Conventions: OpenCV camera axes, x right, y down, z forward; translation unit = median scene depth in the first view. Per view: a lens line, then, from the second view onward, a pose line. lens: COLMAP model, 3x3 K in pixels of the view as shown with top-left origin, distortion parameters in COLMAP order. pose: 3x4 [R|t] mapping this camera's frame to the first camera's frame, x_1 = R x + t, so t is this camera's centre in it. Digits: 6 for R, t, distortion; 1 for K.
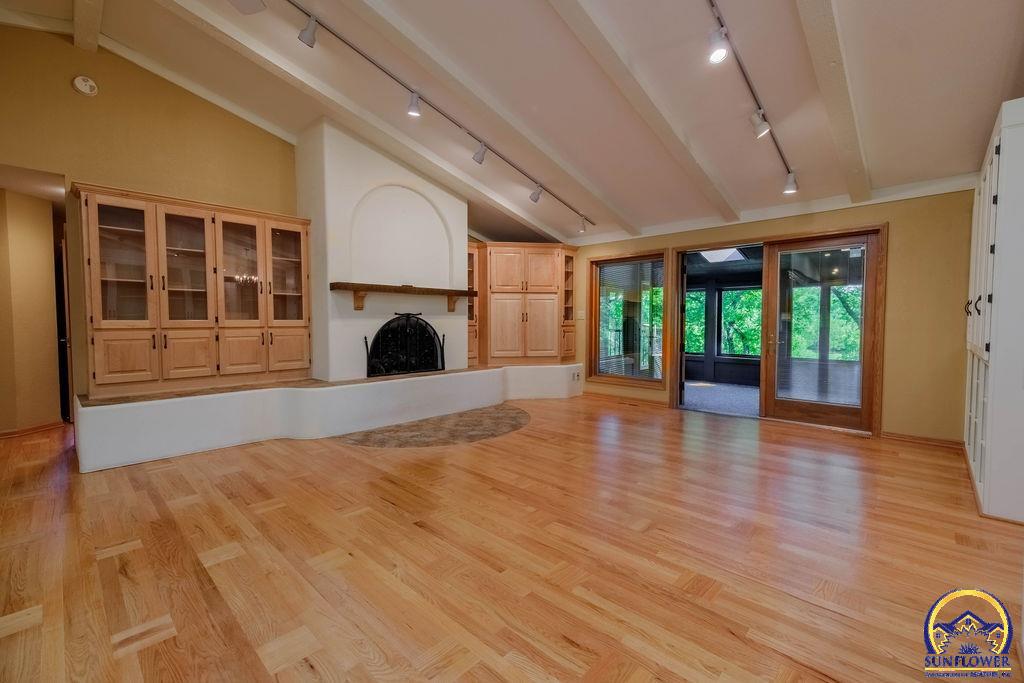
lens RADIAL K [[444.9, 0, 512.0], [0, 444.9, 341.5], [0, 0, 1]] dist [0.010231, 0.000157]
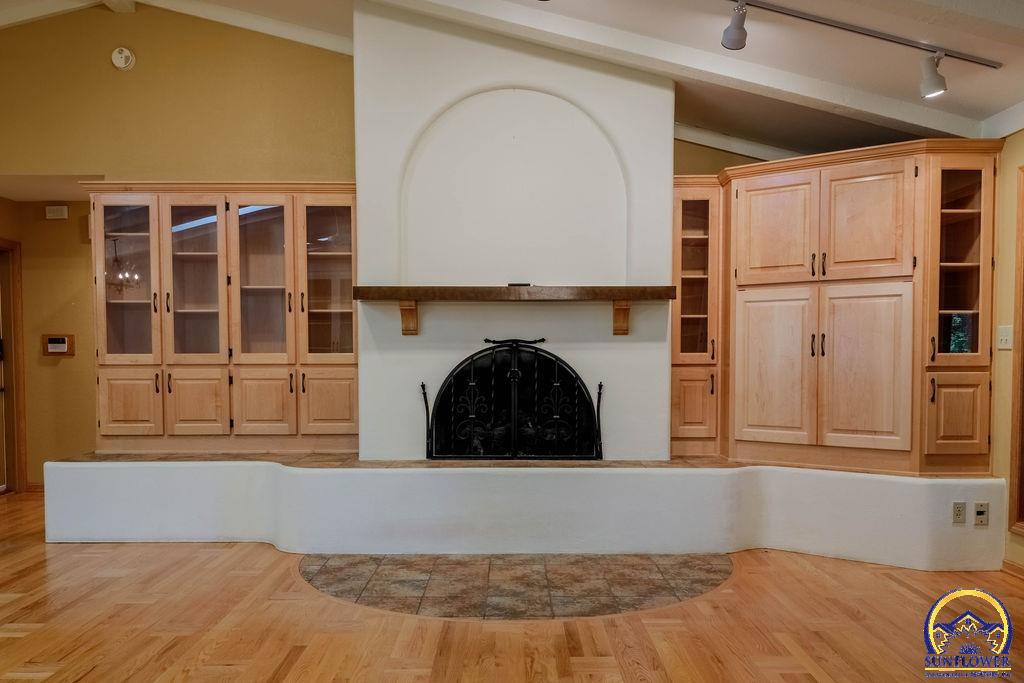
lens RADIAL K [[851.9, 0, 511.9], [0, 851.9, 397.3], [0, 0, 1]] dist [0.007370, -0.006857]
pose [[0.685894, 0.038016, -0.726708, 0.520576], [-0.032383, 0.999240, 0.021709, -0.021433], [0.726981, 0.008643, 0.686603, 0.384975]]
